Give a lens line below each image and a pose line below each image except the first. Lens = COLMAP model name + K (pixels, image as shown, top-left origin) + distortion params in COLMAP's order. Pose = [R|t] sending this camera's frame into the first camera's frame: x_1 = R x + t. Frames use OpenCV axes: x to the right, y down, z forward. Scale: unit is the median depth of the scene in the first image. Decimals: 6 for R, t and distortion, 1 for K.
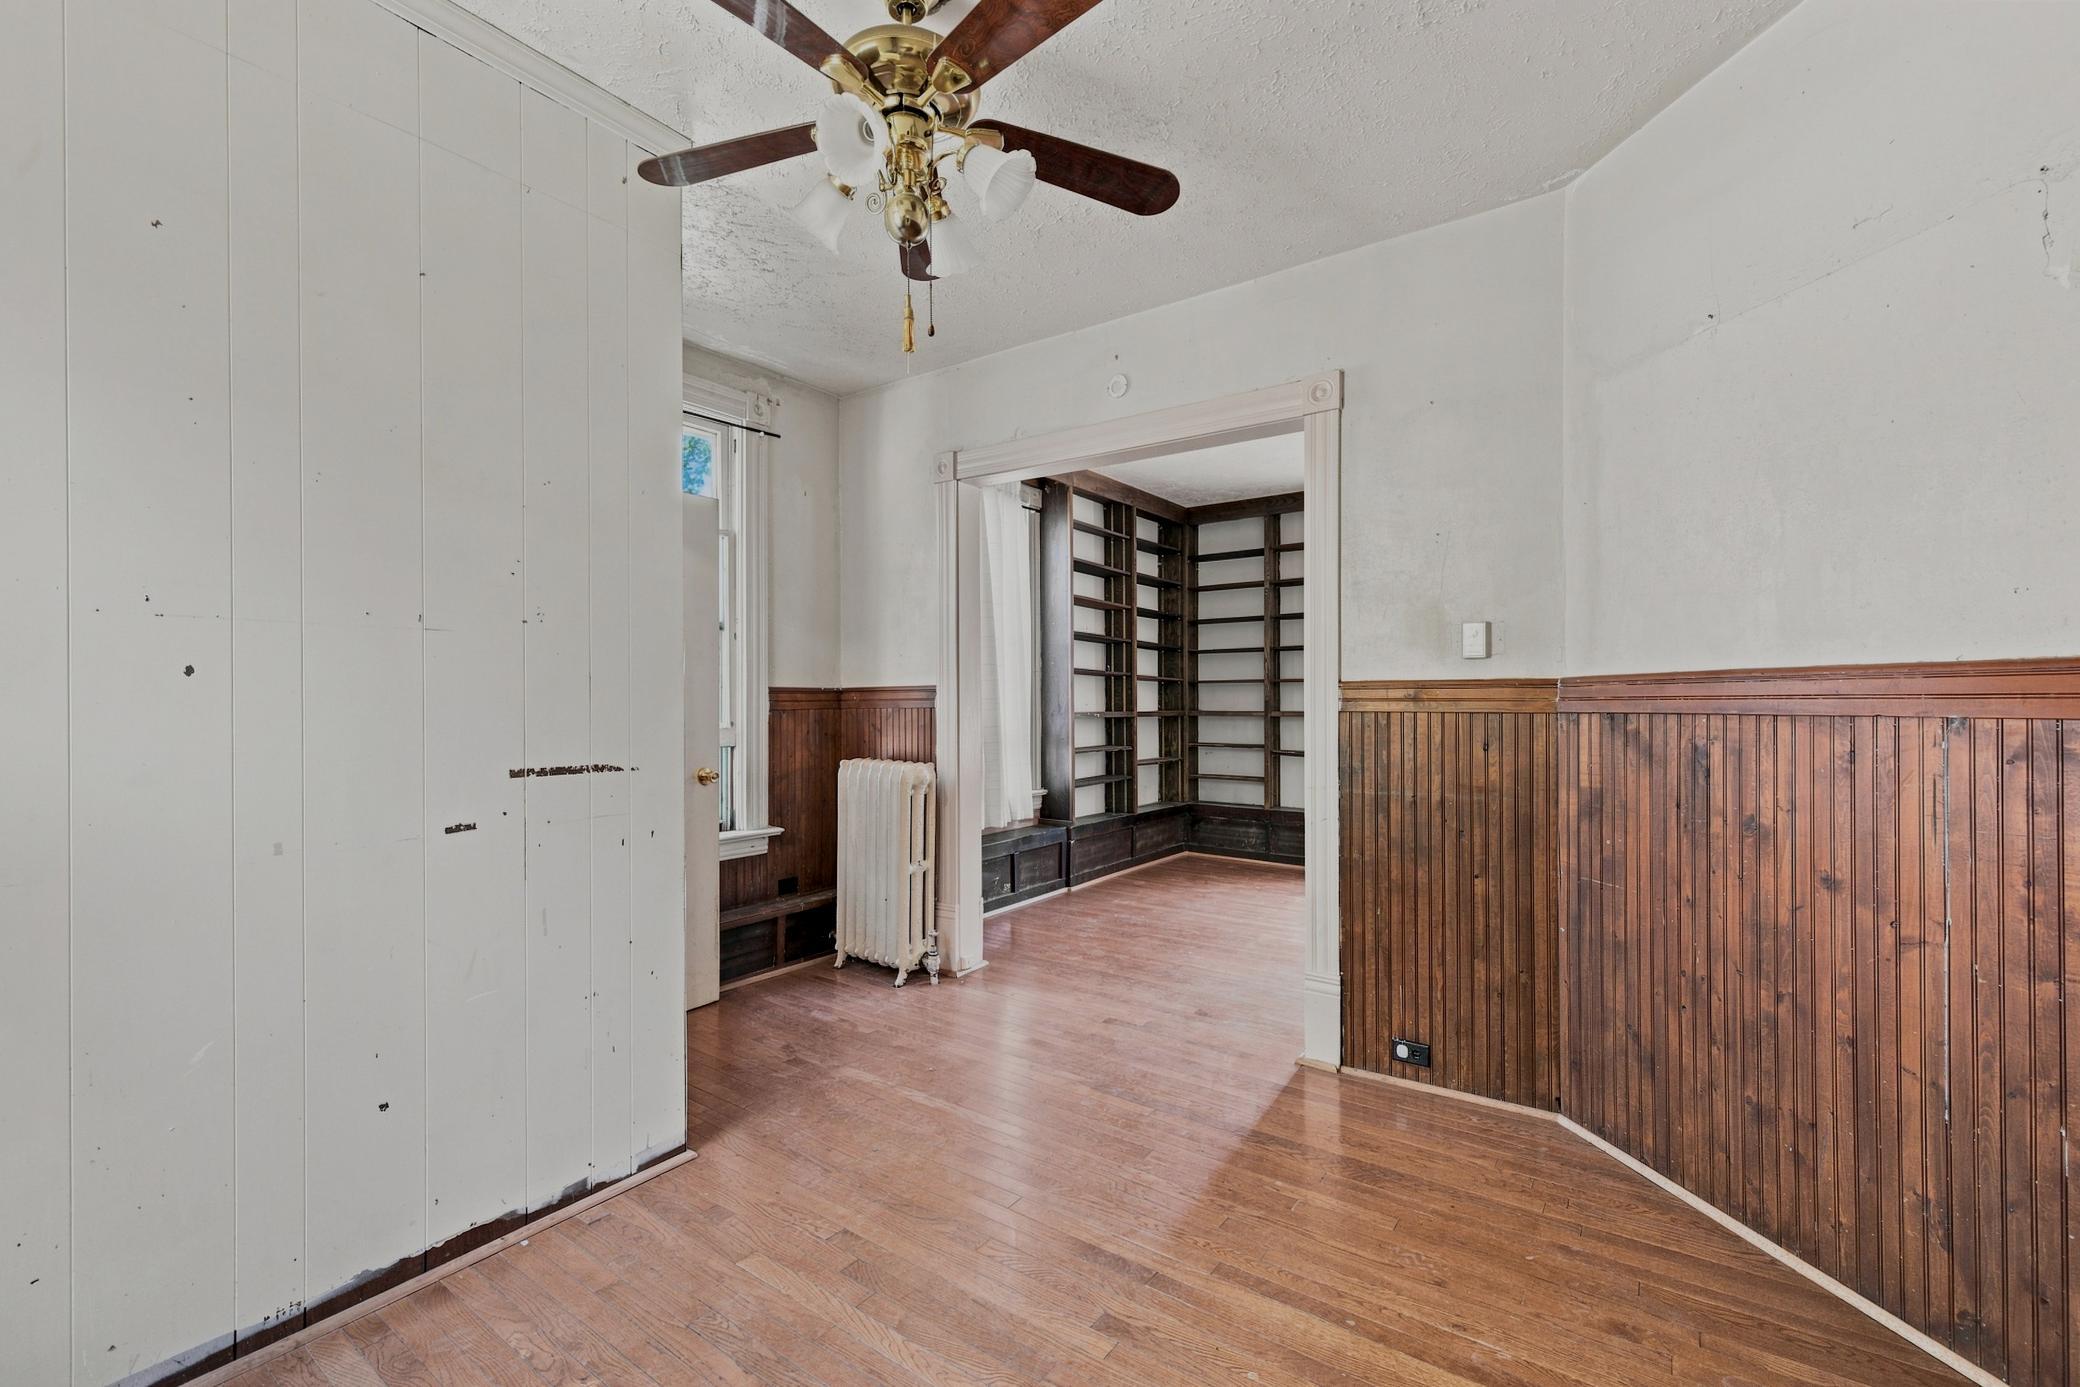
lens RADIAL K [[884.6, 0, 1050.3], [0, 884.6, 696.6], [0, 0, 1]] dist [0.010401, -0.003541]
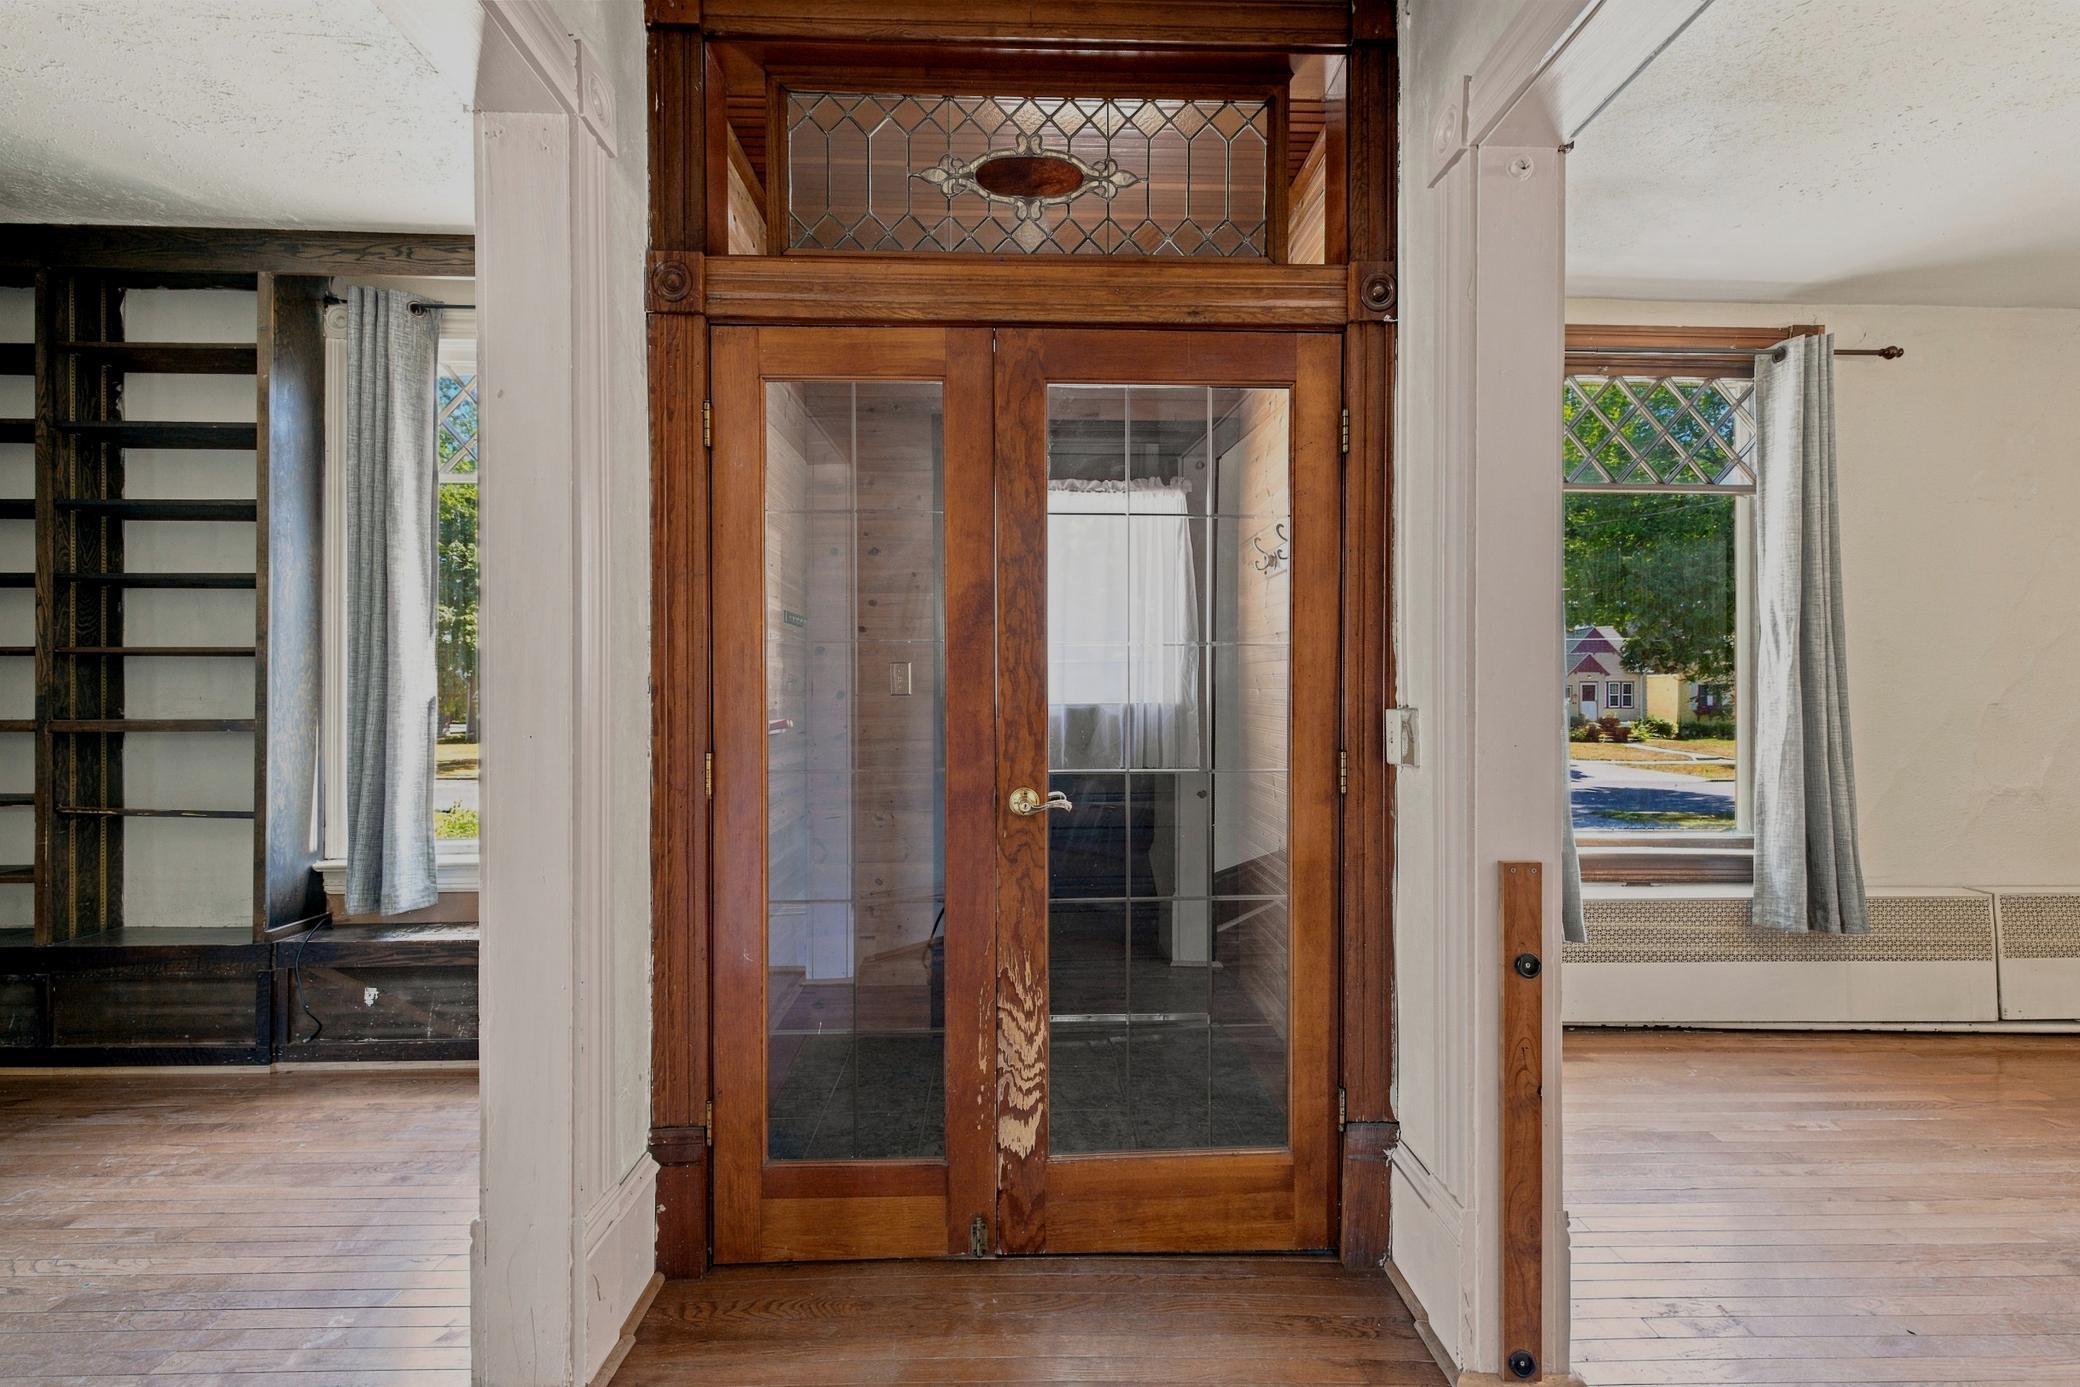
lens RADIAL K [[884.6, 0, 1037.3], [0, 884.6, 704.1], [0, 0, 1]] dist [0.010401, -0.003541]
pose [[0.802629, -0.002539, 0.596474, 0.392582], [-0.003879, 0.999948, 0.009476, 0.002827], [-0.596466, -0.009919, 0.802577, 0.353771]]
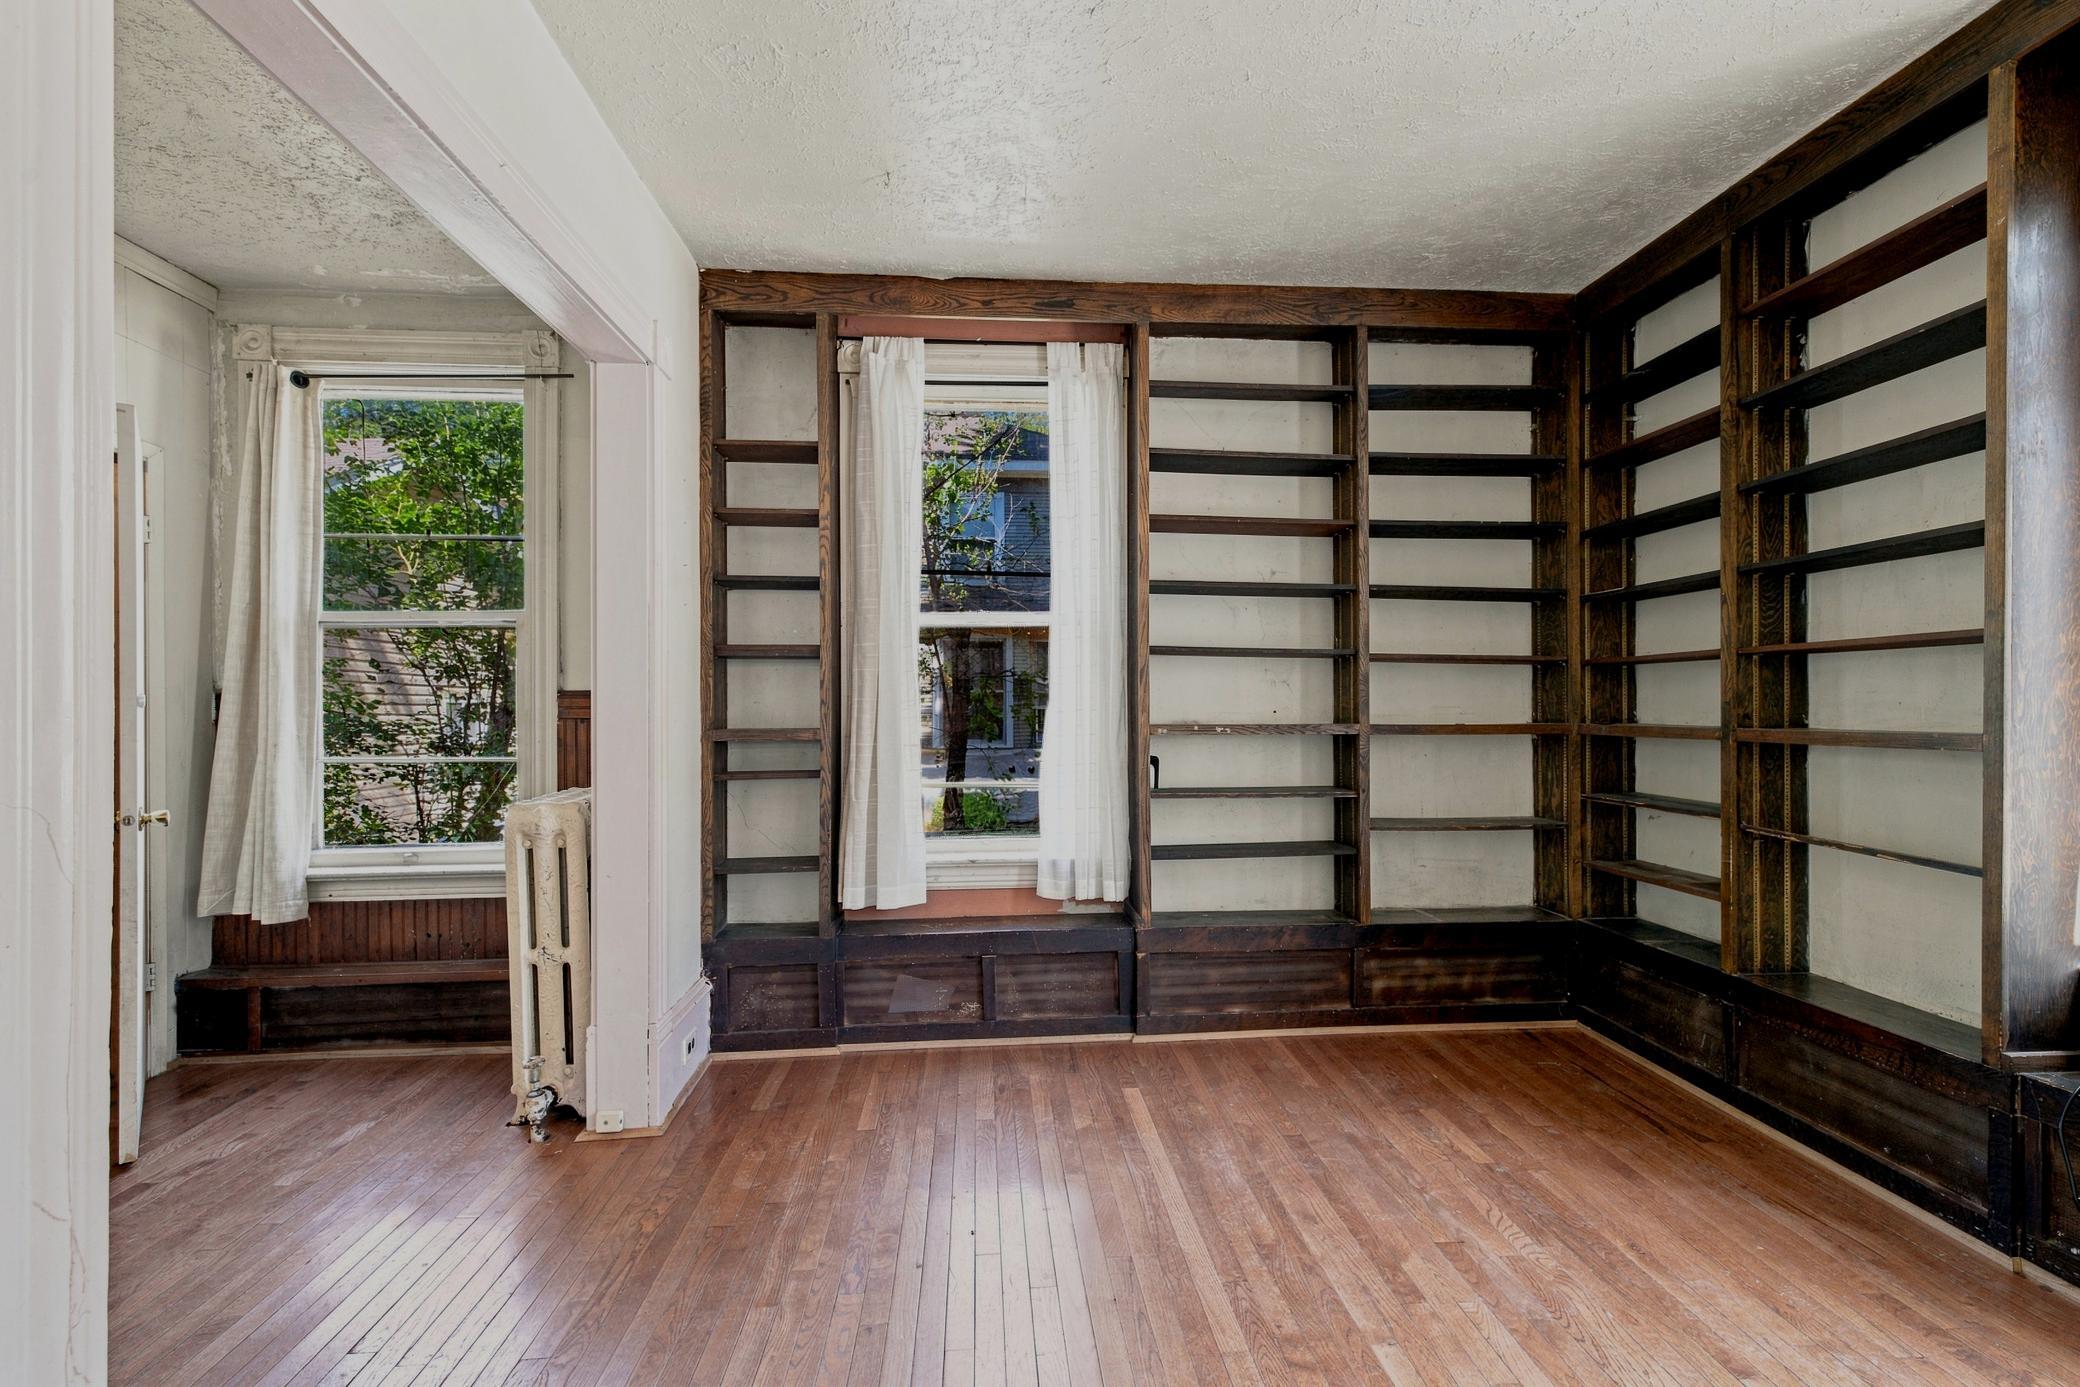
lens RADIAL K [[884.6, 0, 1037.6], [0, 884.6, 702.9], [0, 0, 1]] dist [0.010401, -0.003541]
pose [[0.639062, -0.004618, -0.769141, 0.368428], [0.008006, 0.999968, 0.000648, 0.002564], [0.769113, -0.006572, 0.639079, 0.522215]]
